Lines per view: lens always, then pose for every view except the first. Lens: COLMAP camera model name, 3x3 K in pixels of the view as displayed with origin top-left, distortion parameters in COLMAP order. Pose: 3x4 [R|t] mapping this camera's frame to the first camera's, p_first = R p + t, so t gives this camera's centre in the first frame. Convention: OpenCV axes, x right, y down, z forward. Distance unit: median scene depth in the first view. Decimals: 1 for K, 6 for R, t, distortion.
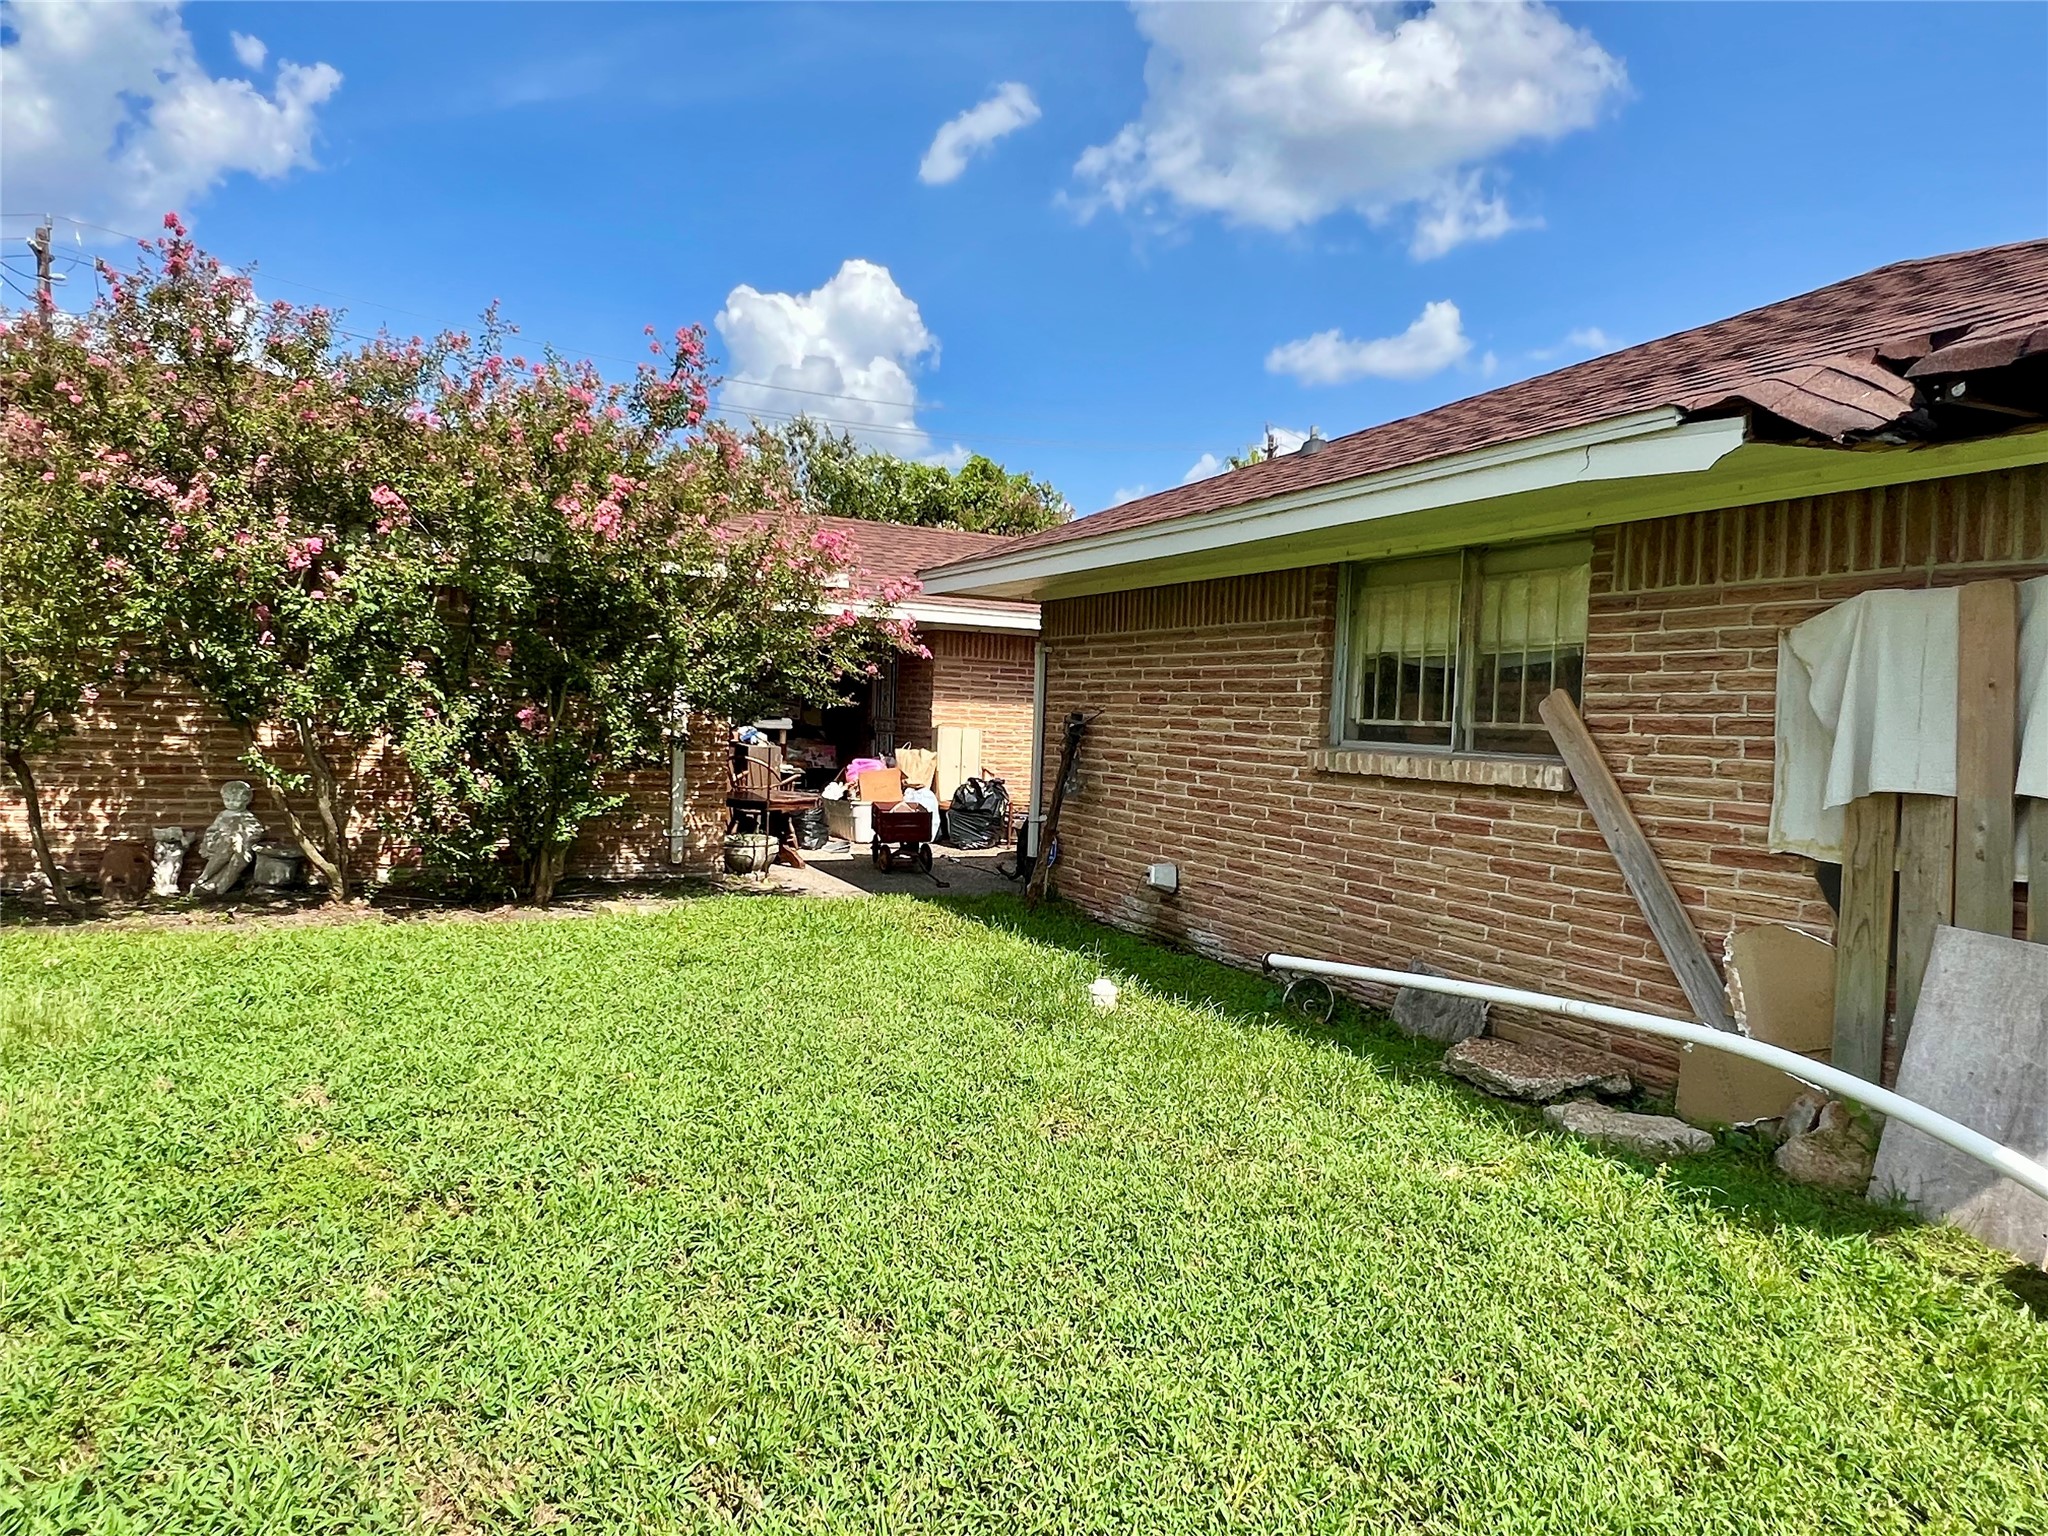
lens RADIAL K [[1279.2, 0, 1021.9], [0, 1279.2, 770.4], [0, 0, 1]] dist [0.000755, -0.000964]
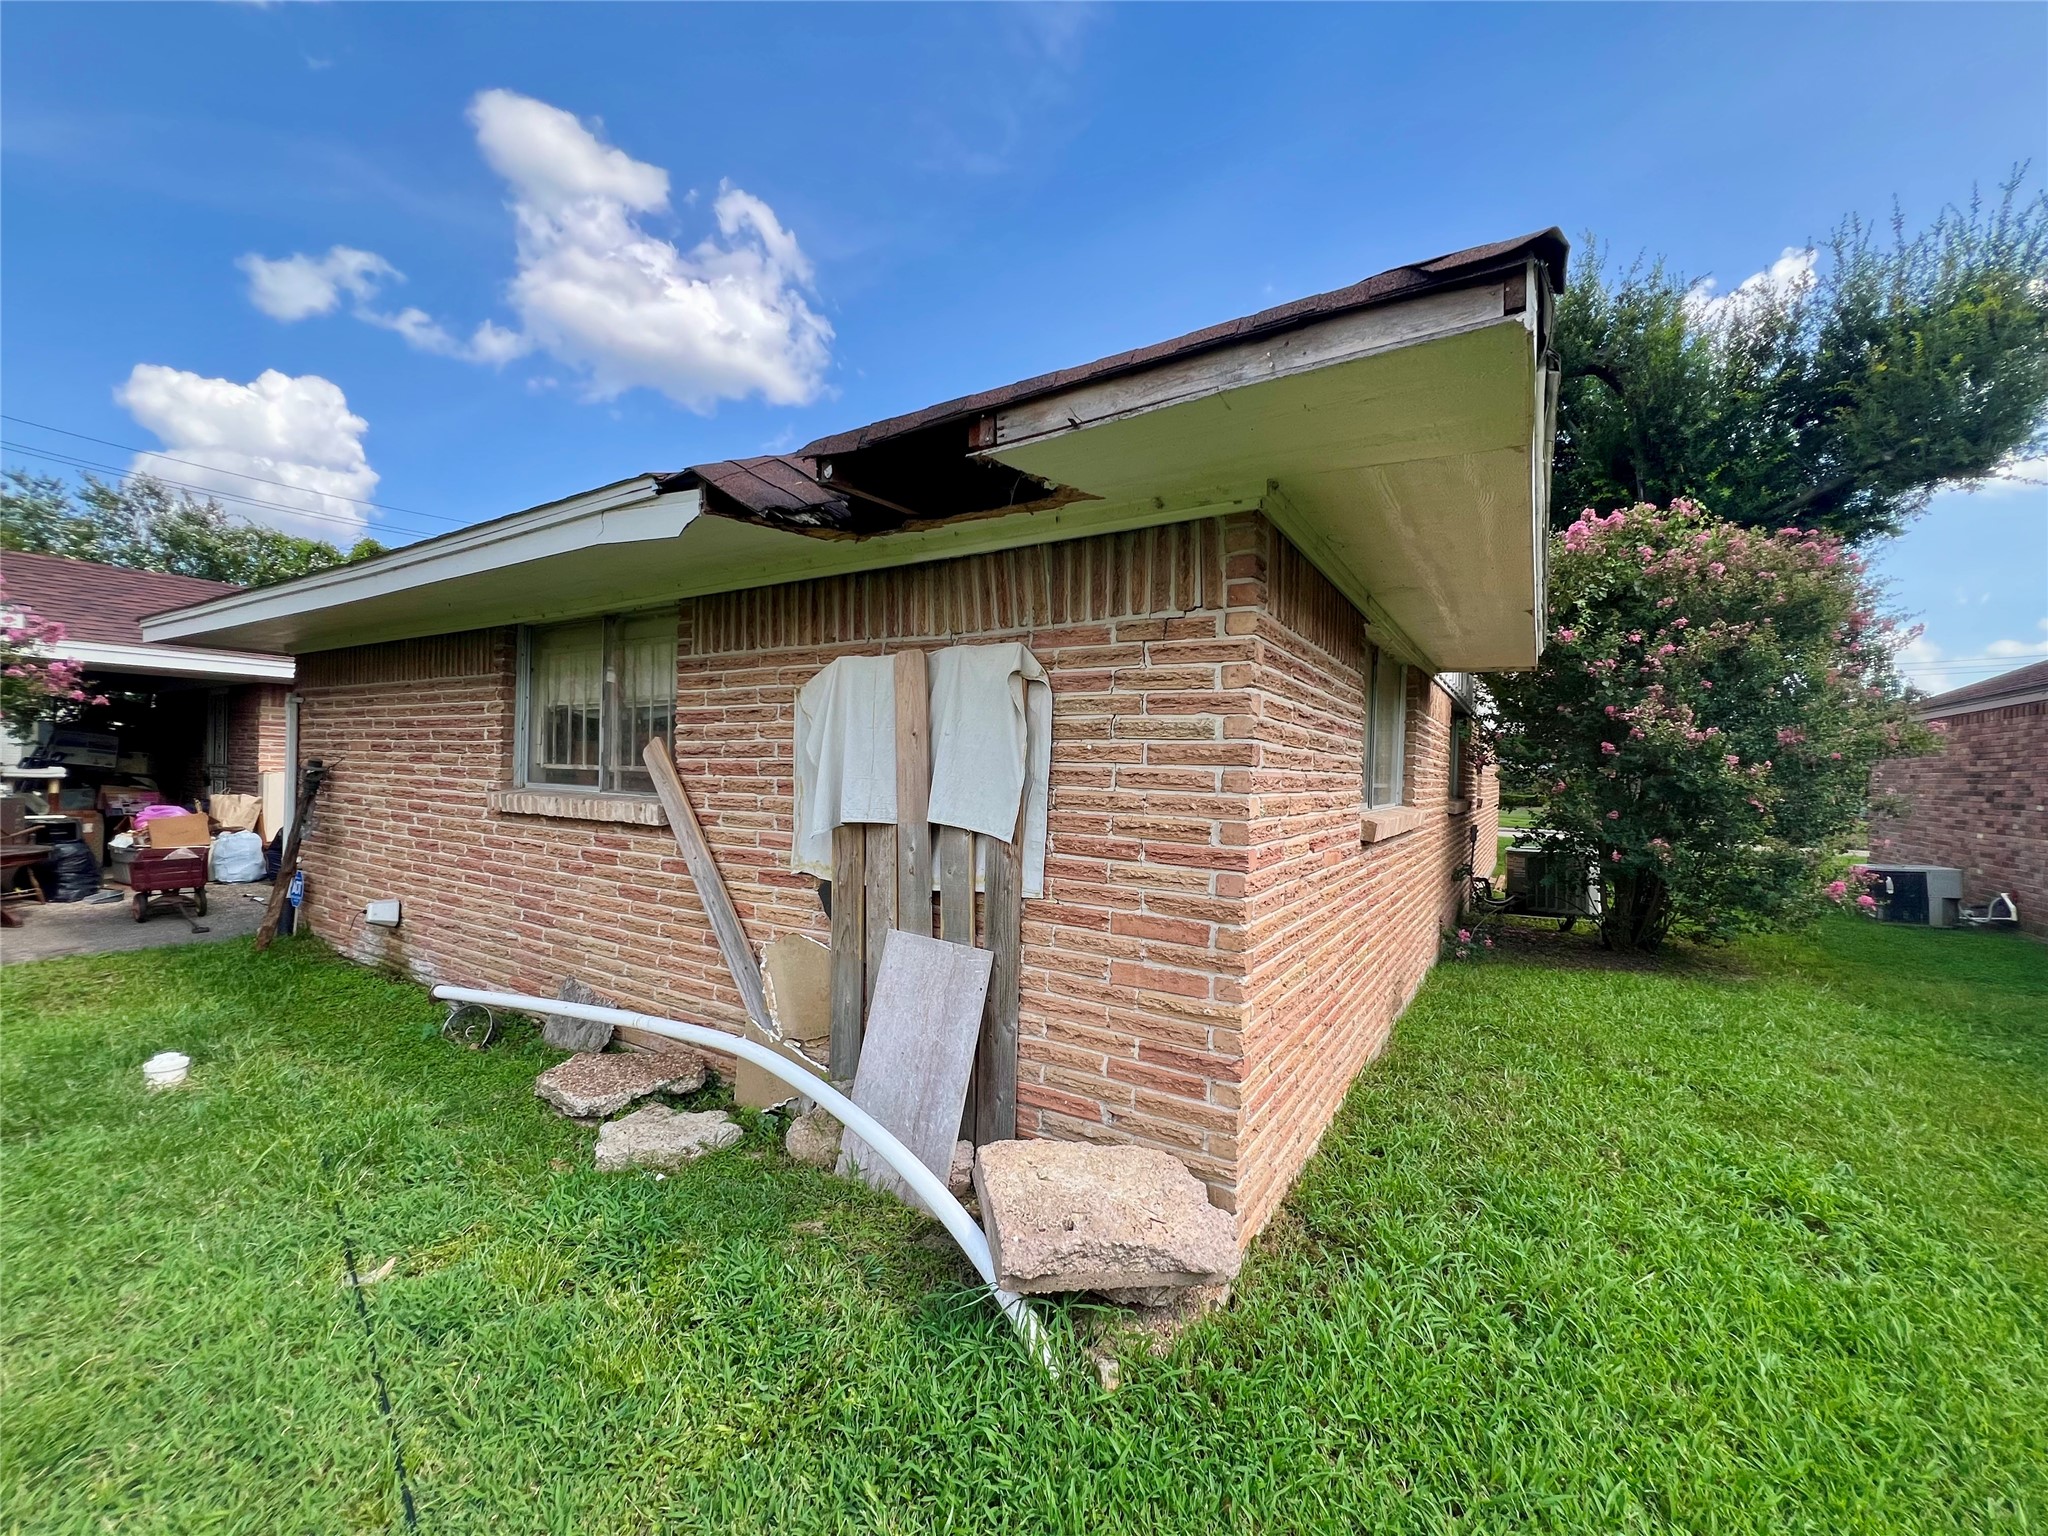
lens RADIAL K [[820.9, 0, 1026.3], [0, 820.9, 773.2], [0, 0, 1]] dist [0.003755, 0.000085]
pose [[0.851662, -0.022341, 0.523615, 0.289360], [0.033266, 0.999381, -0.011467, -0.010589], [-0.523035, 0.027185, 0.851878, 0.175113]]
